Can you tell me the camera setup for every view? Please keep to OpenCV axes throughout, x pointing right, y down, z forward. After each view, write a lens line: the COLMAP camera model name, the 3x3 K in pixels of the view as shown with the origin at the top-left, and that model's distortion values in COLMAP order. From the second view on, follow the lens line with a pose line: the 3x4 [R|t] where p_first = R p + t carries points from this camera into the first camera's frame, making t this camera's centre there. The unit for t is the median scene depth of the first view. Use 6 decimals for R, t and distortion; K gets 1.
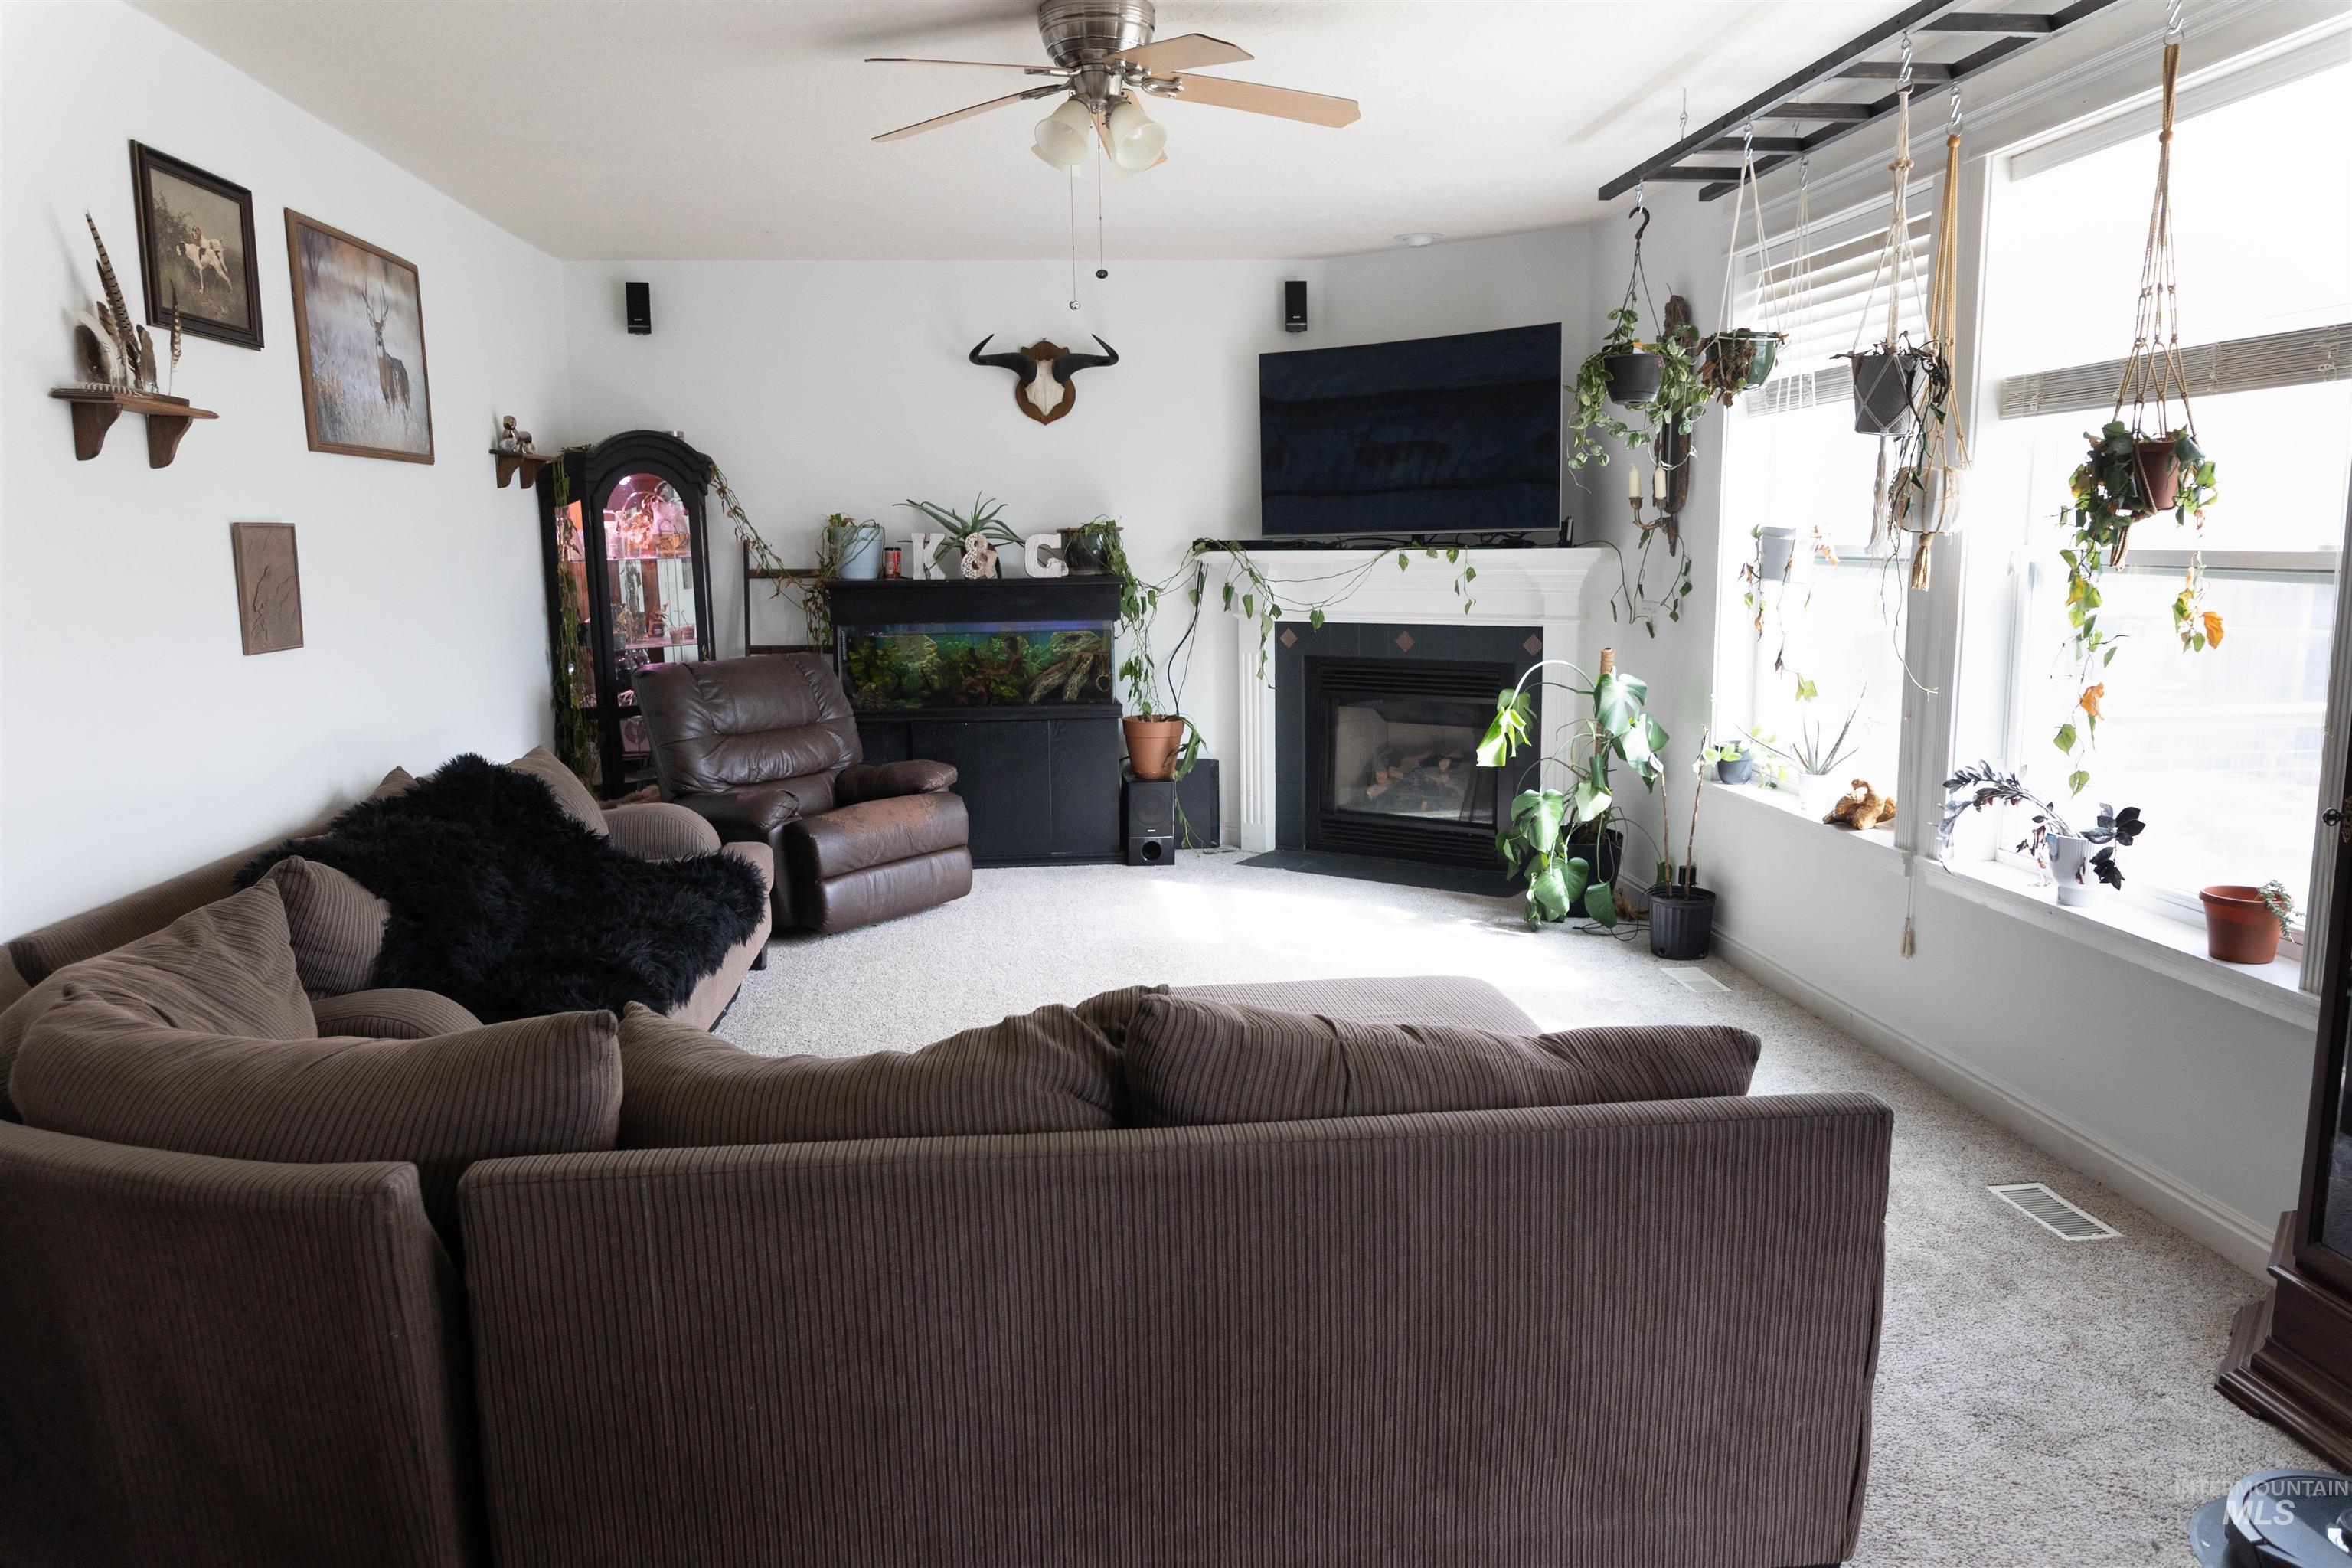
lens RADIAL K [[1612.1, 0, 1185.0], [0, 1612.1, 788.8], [0, 0, 1]] dist [0.000087, -0.010037]
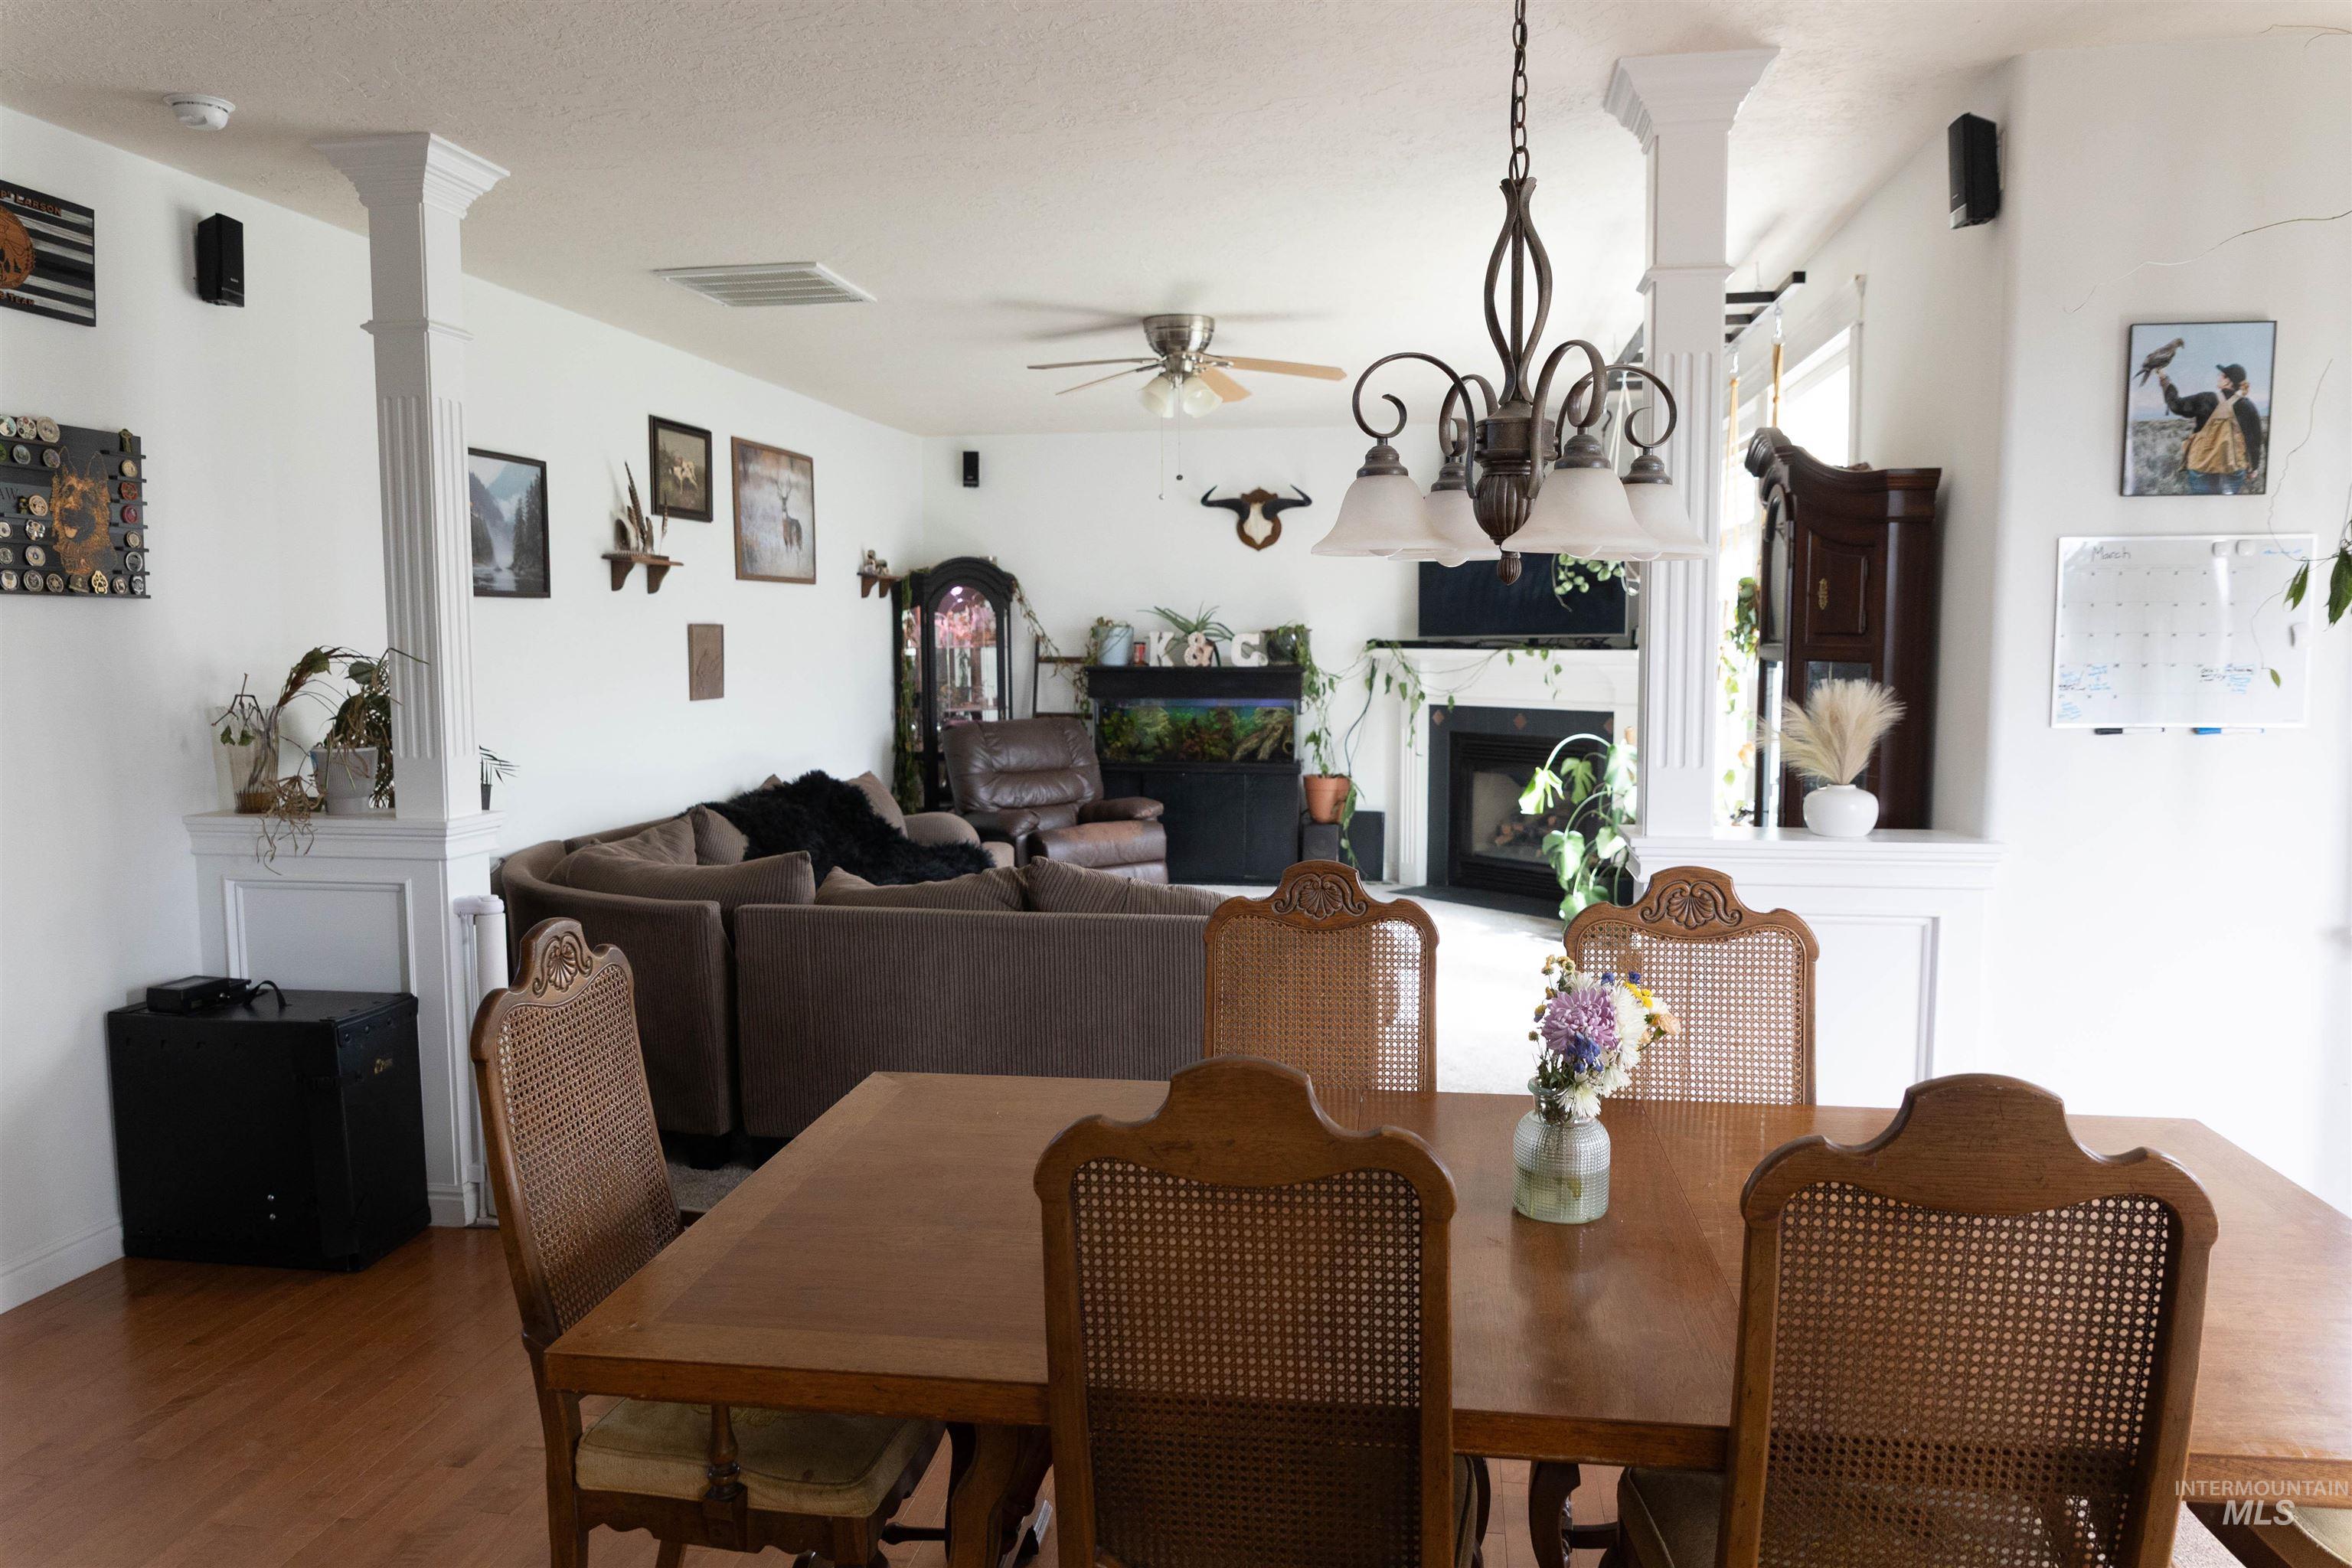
lens RADIAL K [[1612.1, 0, 1171.5], [0, 1612.1, 779.9], [0, 0, 1]] dist [0.000087, -0.010037]
pose [[0.966659, 0.036301, -0.253483, 0.209319], [-0.051841, 0.997145, -0.054897, 0.041146], [0.250766, 0.066208, 0.965781, -0.313014]]
